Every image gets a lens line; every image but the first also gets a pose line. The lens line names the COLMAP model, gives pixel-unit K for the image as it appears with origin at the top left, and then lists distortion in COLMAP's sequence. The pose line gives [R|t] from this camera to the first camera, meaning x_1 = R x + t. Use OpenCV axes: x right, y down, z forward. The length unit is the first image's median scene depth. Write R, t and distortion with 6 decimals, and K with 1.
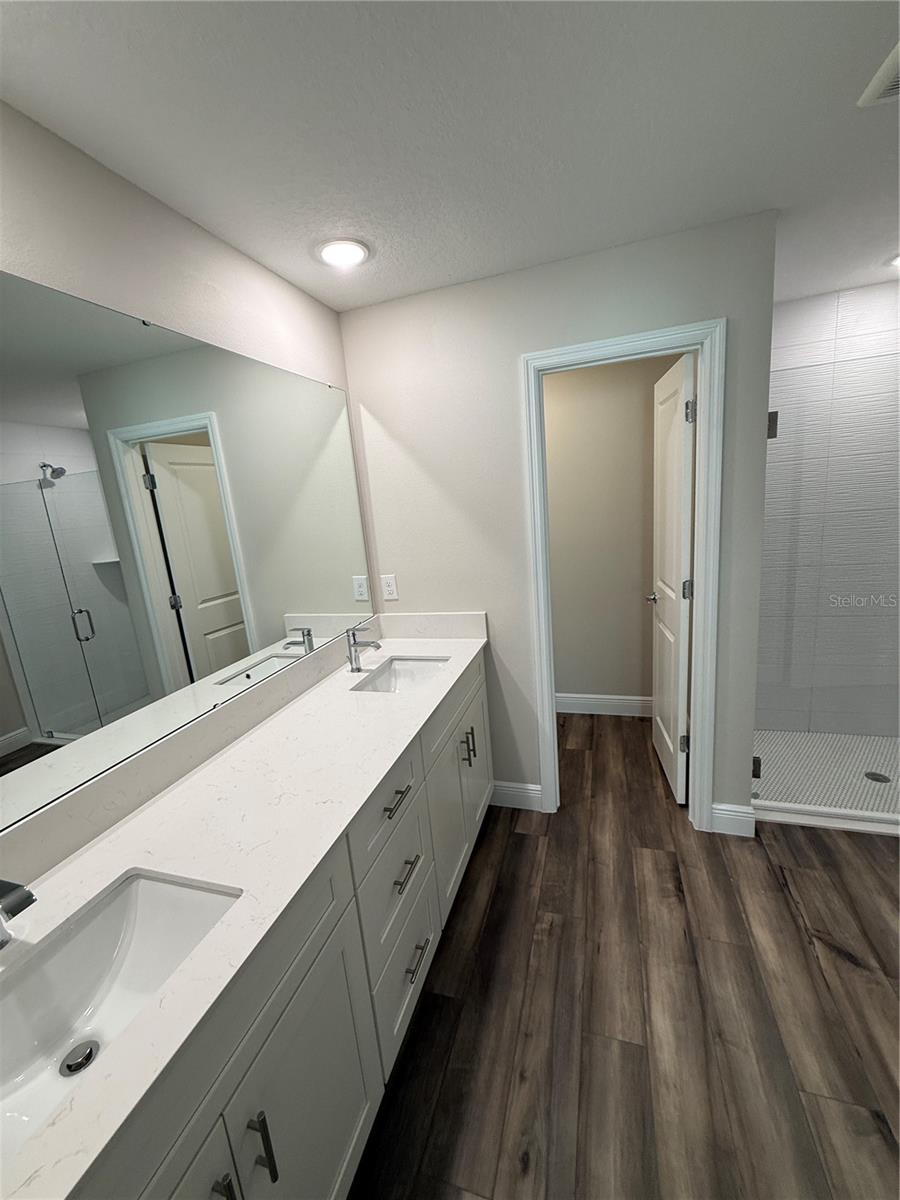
lens RADIAL K [[481.9, 0, 449.5], [0, 481.9, 598.0], [0, 0, 1]] dist [0.000579, 0.000013]
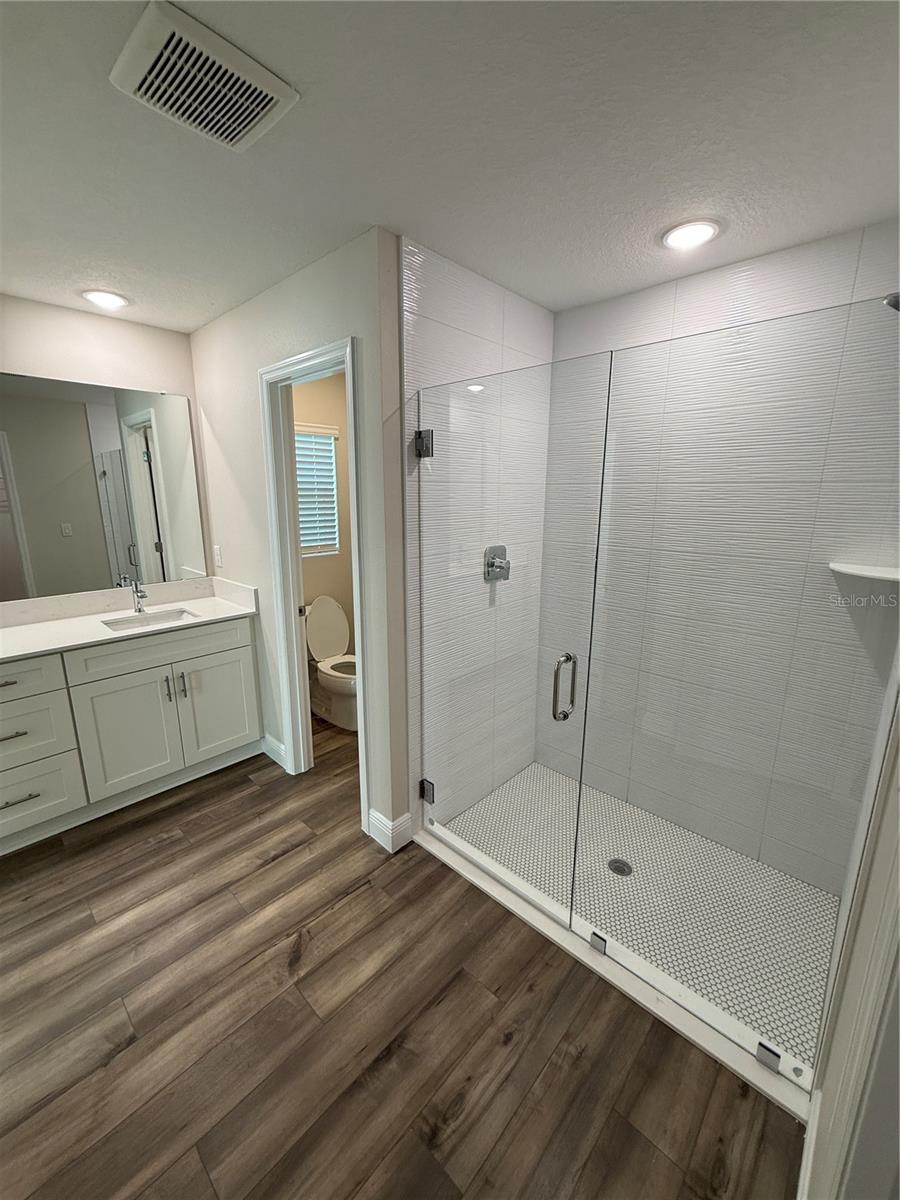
lens RADIAL K [[481.9, 0, 449.5], [0, 481.9, 598.0], [0, 0, 1]] dist [0.000579, 0.000013]
pose [[0.898007, 0.184770, -0.399303, 1.189362], [-0.171161, 0.982766, 0.069828, -0.134930], [0.405324, 0.005639, 0.914156, 0.143711]]
